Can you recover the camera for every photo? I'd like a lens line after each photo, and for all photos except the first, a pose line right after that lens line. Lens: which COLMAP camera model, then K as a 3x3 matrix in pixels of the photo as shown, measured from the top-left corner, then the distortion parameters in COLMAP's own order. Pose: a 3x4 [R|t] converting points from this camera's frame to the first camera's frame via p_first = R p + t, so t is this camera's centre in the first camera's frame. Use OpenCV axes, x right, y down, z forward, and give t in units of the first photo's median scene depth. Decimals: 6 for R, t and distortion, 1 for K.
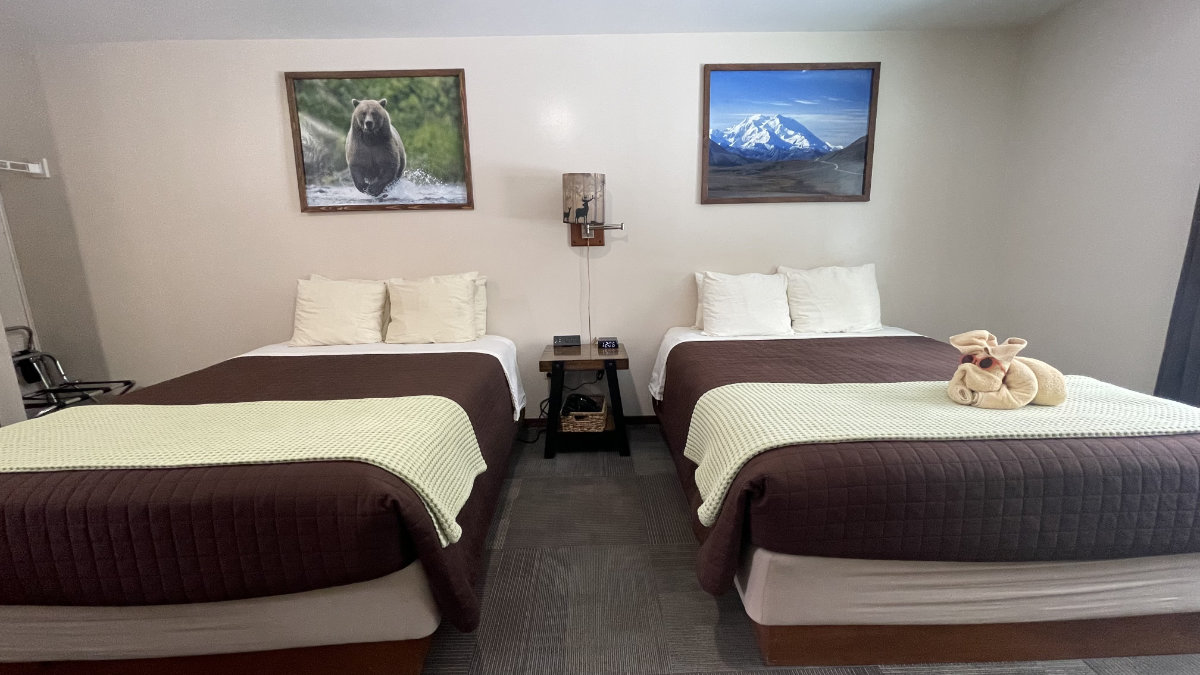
lens RADIAL K [[485.8, 0, 600.2], [0, 485.8, 334.7], [0, 0, 1]] dist [-0.003021, -0.000285]
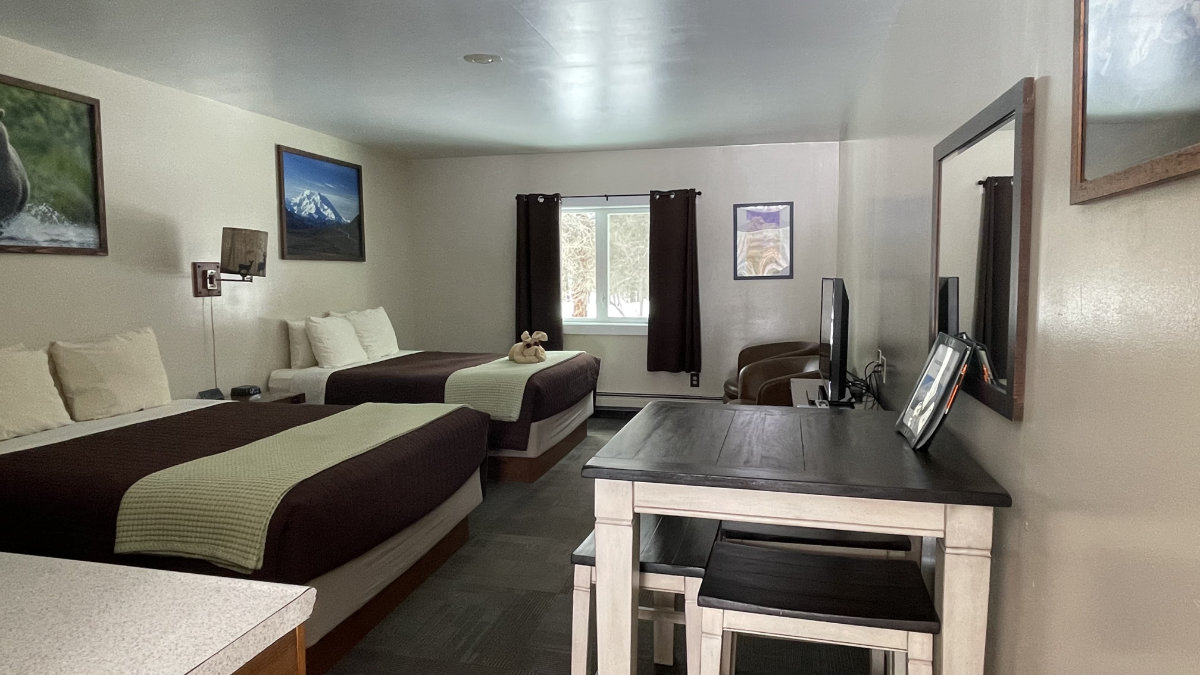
lens RADIAL K [[666.4, 0, 598.5], [0, 666.4, 336.0], [0, 0, 1]] dist [0.003514, 0.001037]
pose [[0.262653, -0.071950, 0.962204, -1.176715], [0.191279, 0.981308, 0.021165, 0.017120], [-0.945741, 0.178490, 0.271506, -0.099202]]
